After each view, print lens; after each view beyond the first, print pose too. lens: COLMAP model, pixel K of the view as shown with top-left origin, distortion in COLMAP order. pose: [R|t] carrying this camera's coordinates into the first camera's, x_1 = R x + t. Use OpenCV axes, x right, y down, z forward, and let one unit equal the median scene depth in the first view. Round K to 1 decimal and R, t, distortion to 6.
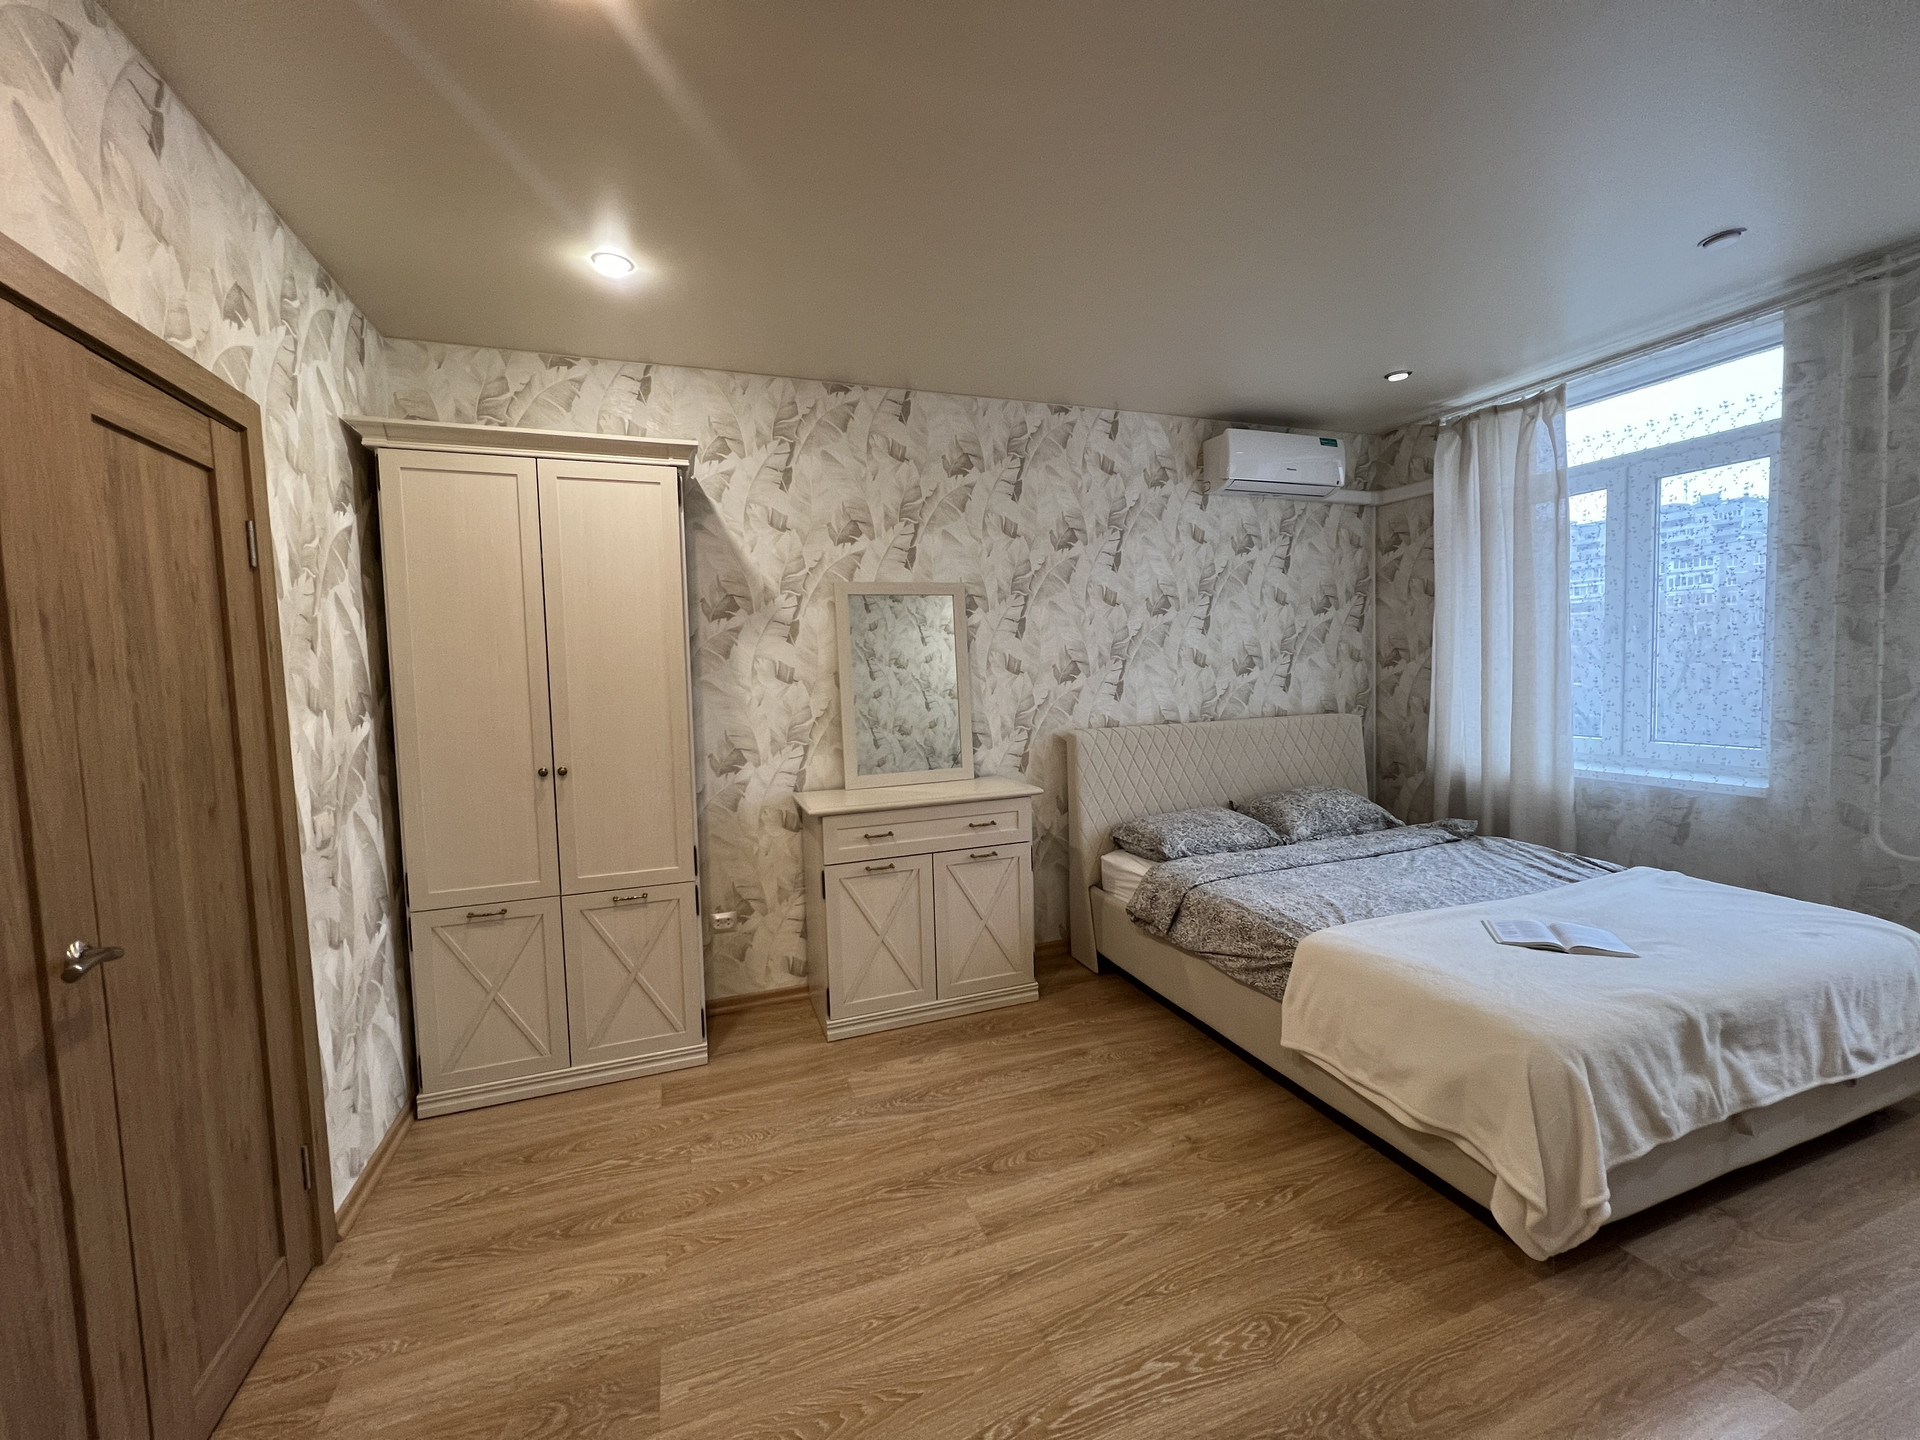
lens RADIAL K [[767.7, 0, 956.1], [0, 767.7, 709.6], [0, 0, 1]] dist [-0.001757, 0.000237]
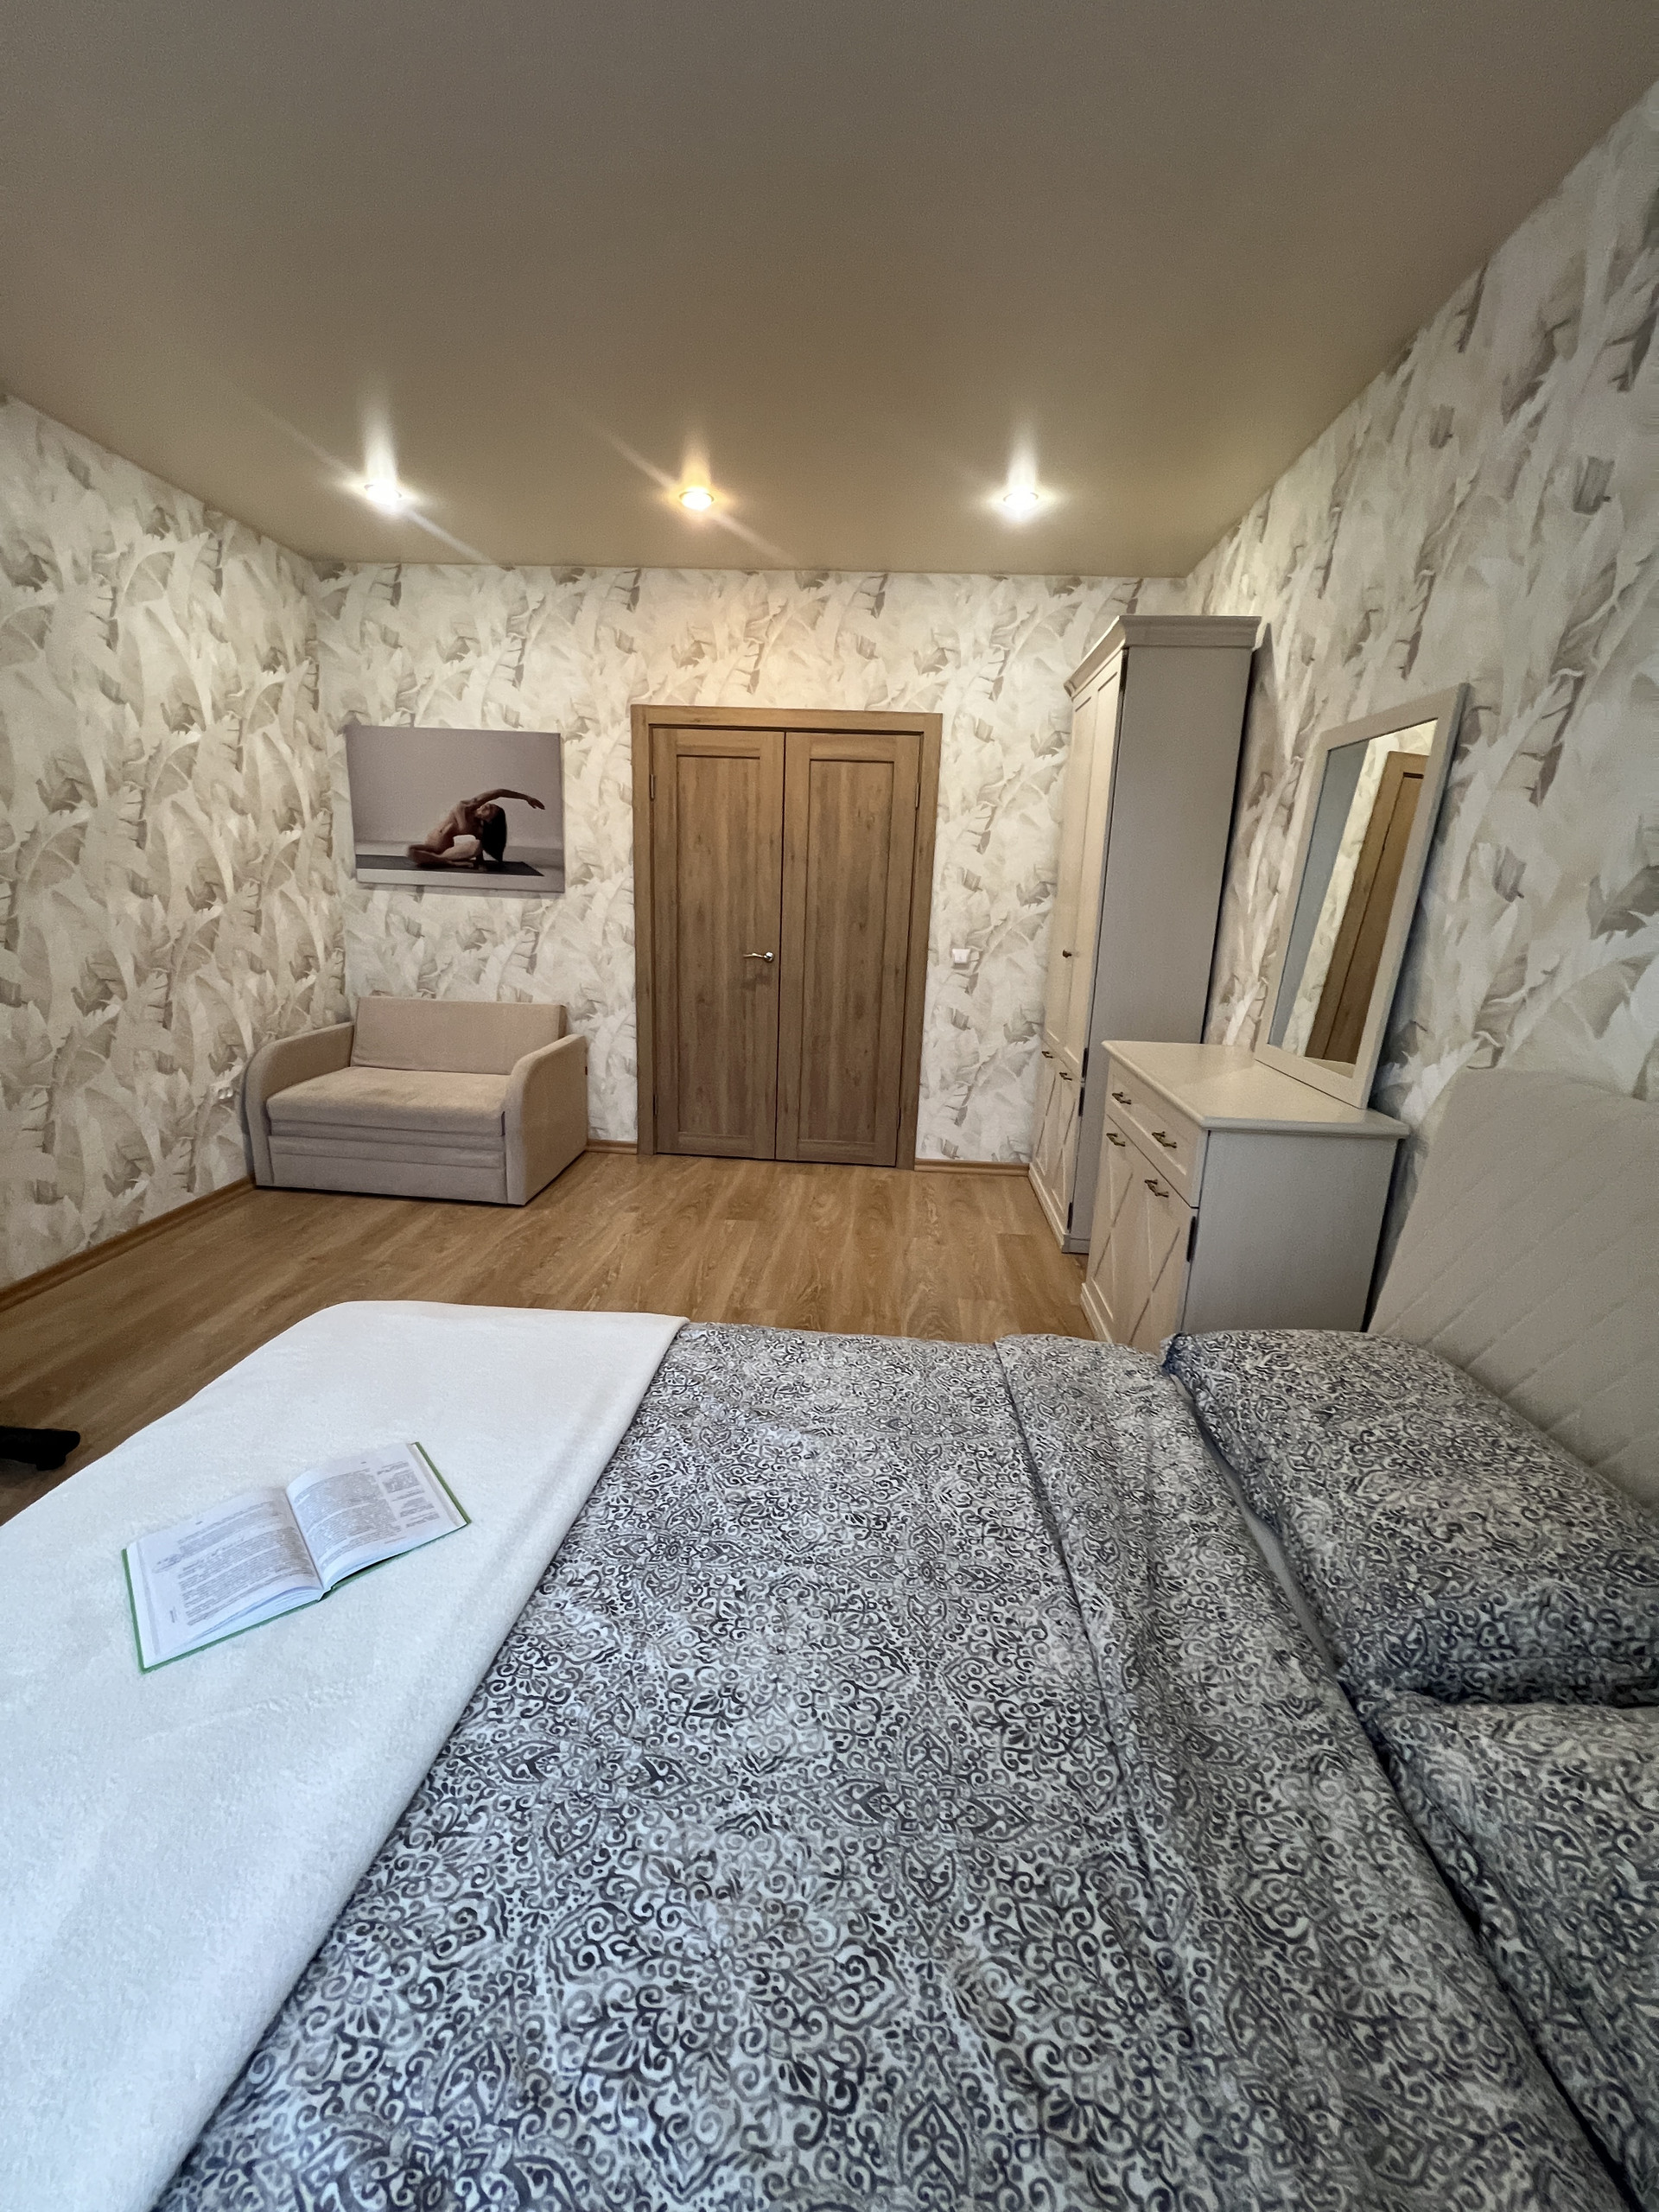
lens RADIAL K [[884.4, 0, 822.1], [0, 884.4, 1102.4], [0, 0, 1]] dist [-0.001757, 0.000237]
pose [[-0.417279, 0.241602, -0.876075, 0.995827], [-0.067664, 0.953078, 0.295066, -0.087860], [0.906256, 0.182403, -0.381352, 1.344790]]
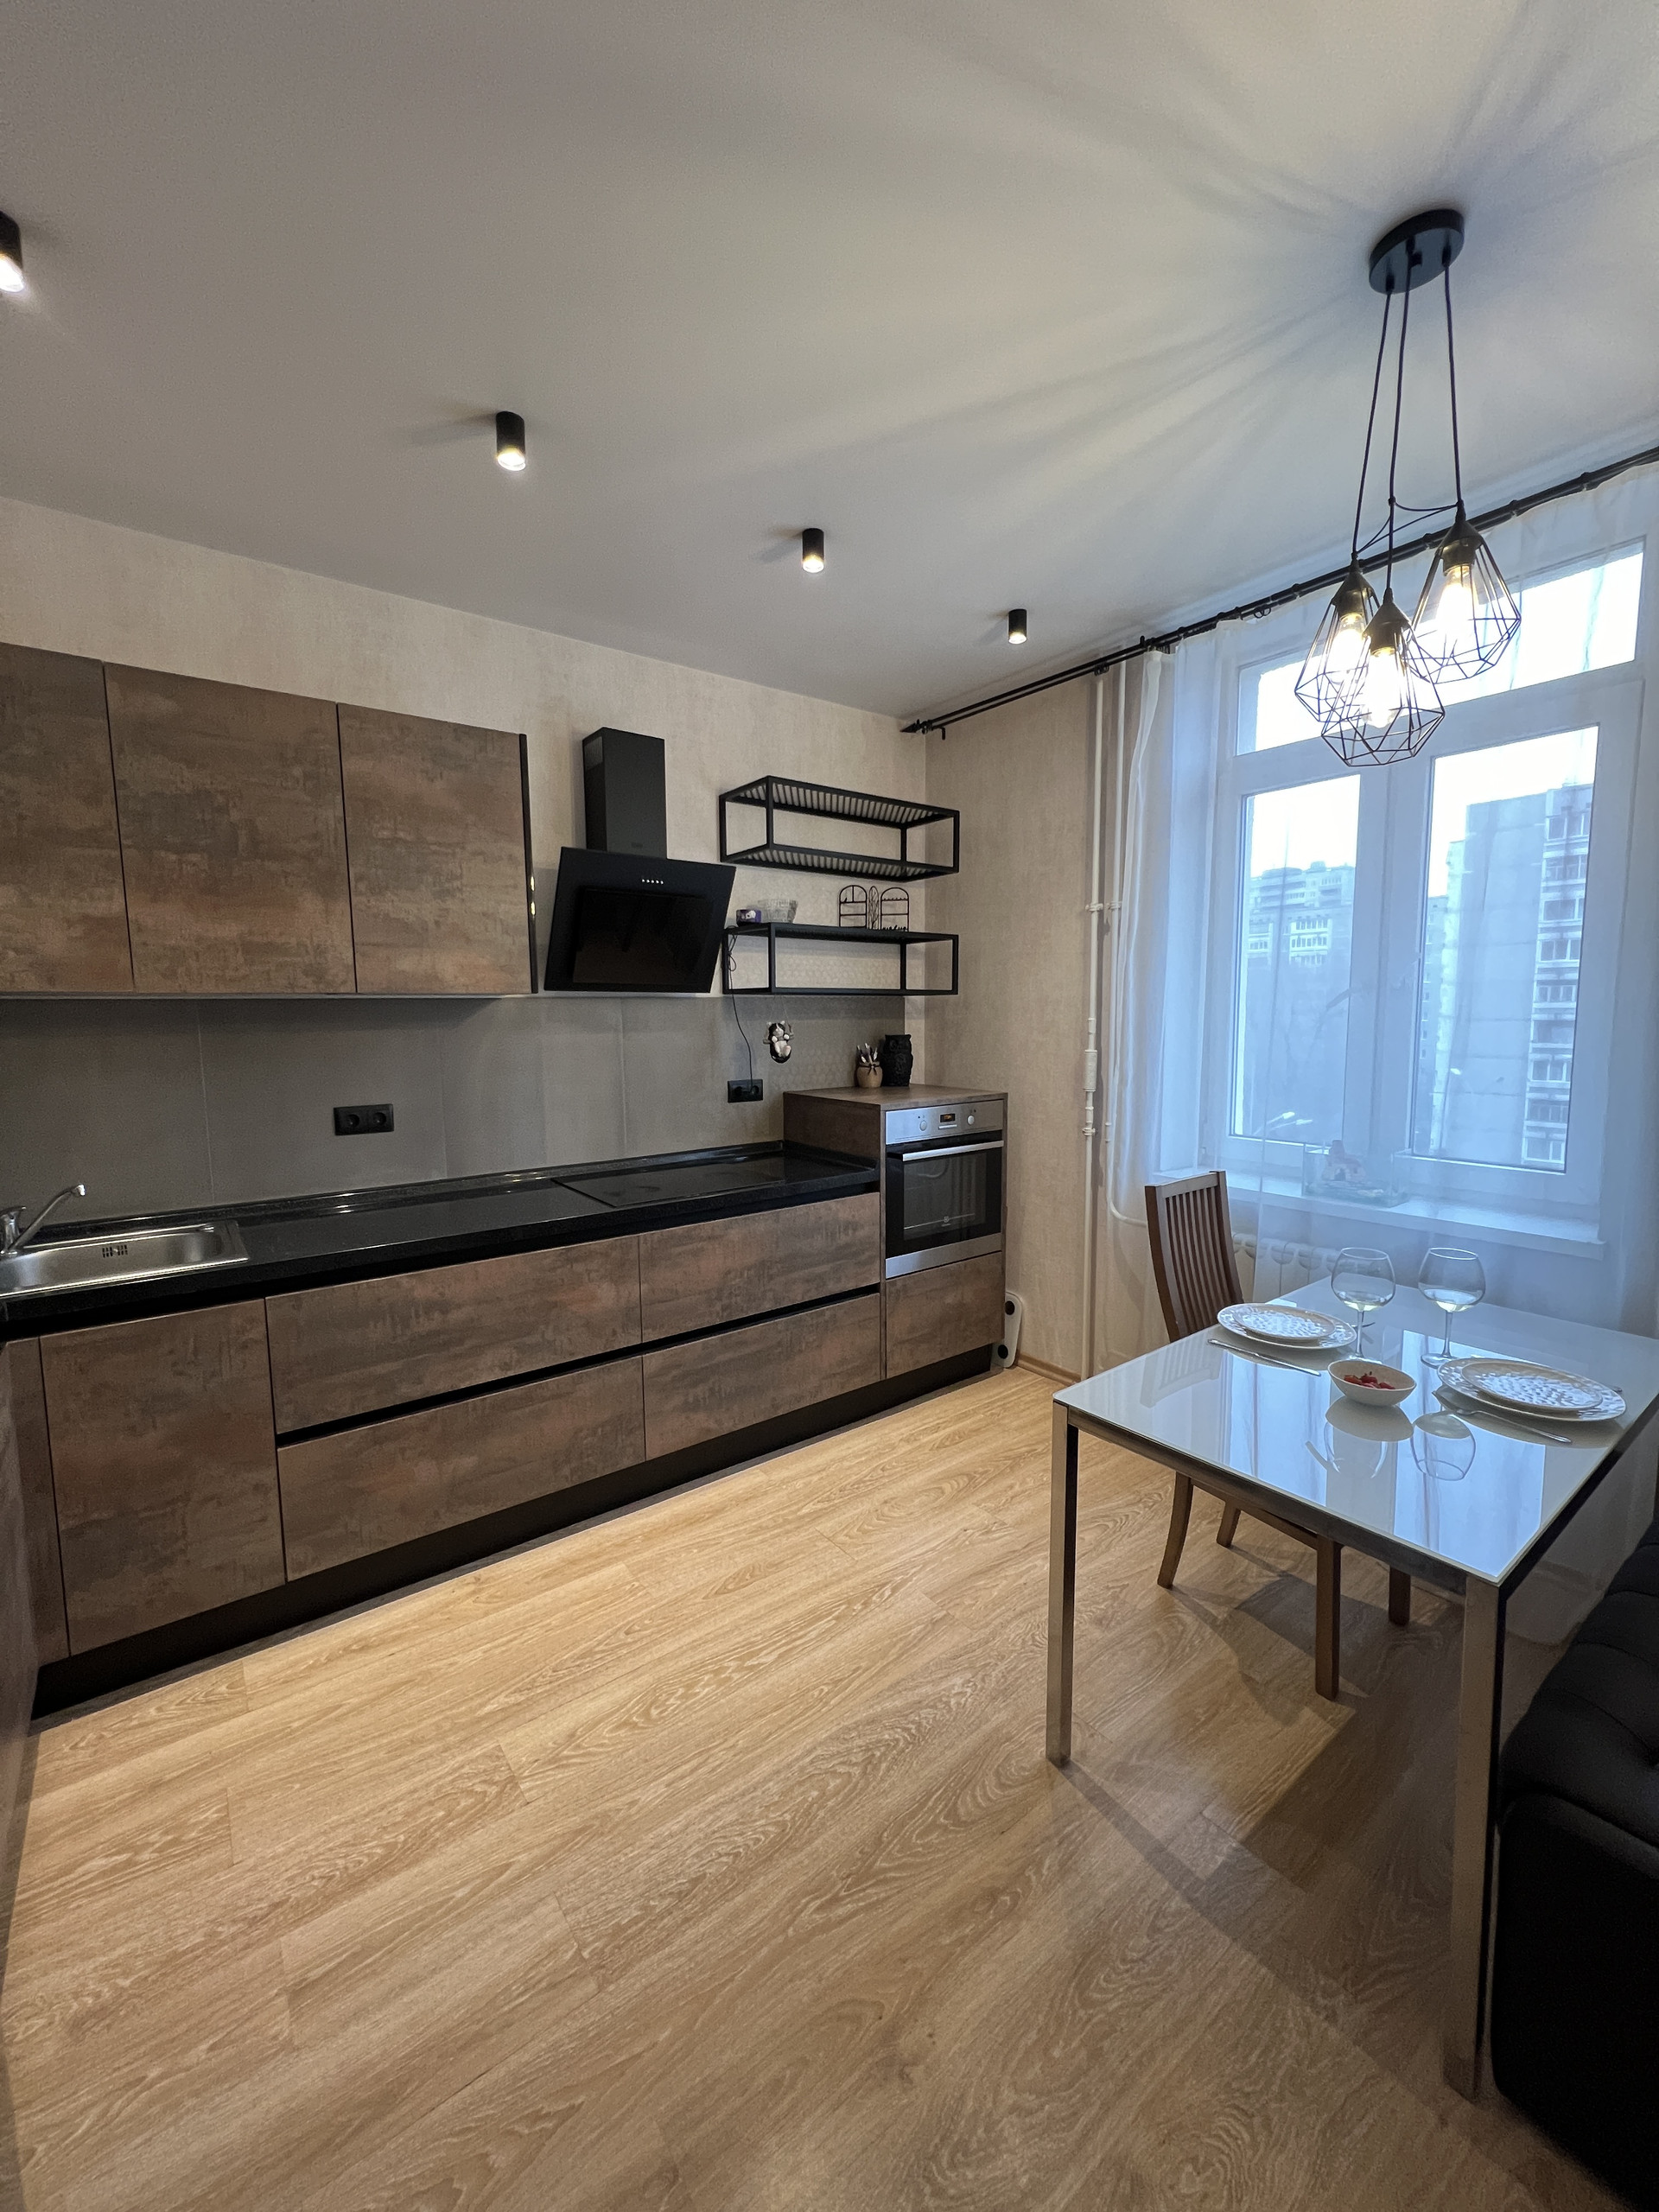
lens RADIAL K [[884.4, 0, 831.9], [0, 884.4, 1112.0], [0, 0, 1]] dist [-0.001757, 0.000237]
pose [[-0.955491, 0.077177, -0.284747, 0.308896], [0.025254, 0.983031, 0.181695, -0.103077], [0.293937, 0.166417, -0.941226, 1.377558]]
